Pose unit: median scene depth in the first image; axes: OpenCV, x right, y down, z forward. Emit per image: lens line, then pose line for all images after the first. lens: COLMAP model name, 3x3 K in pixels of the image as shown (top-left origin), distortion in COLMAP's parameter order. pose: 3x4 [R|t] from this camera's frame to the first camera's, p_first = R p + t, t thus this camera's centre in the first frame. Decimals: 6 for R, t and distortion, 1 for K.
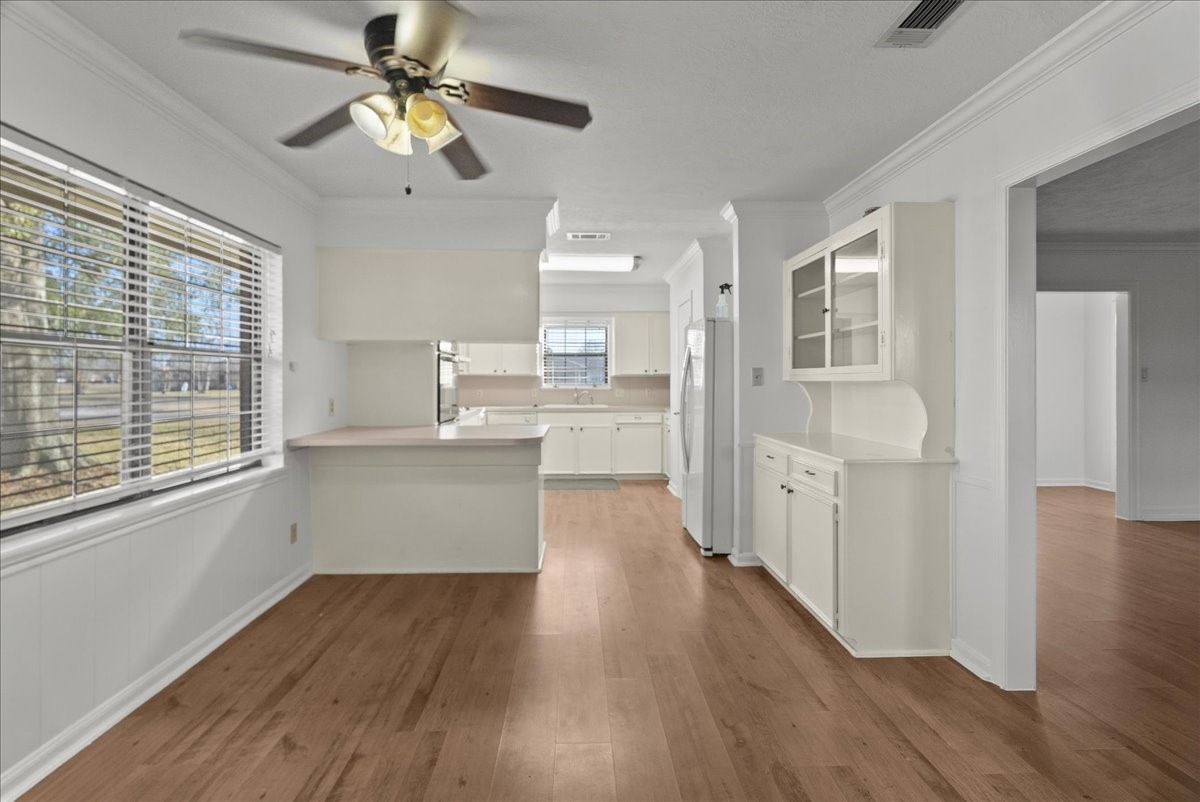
lens RADIAL K [[553.9, 0, 574.6], [0, 553.9, 381.6], [0, 0, 1]] dist [-0.007355, 0.001112]
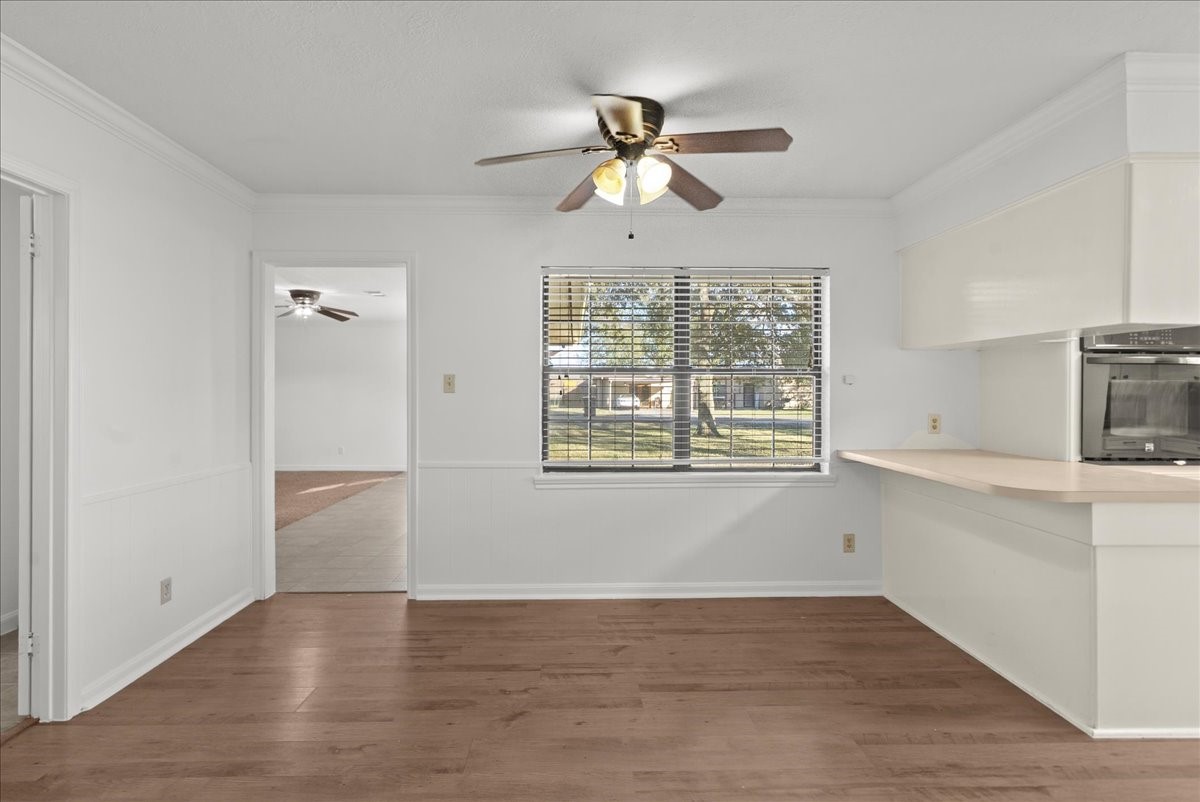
lens RADIAL K [[553.9, 0, 574.6], [0, 553.9, 381.6], [0, 0, 1]] dist [-0.007355, 0.001112]
pose [[0.015084, -0.016040, -0.999758, 0.633352], [-0.006375, 0.999849, -0.016138, -0.003286], [0.999866, 0.006617, 0.014979, 0.598493]]
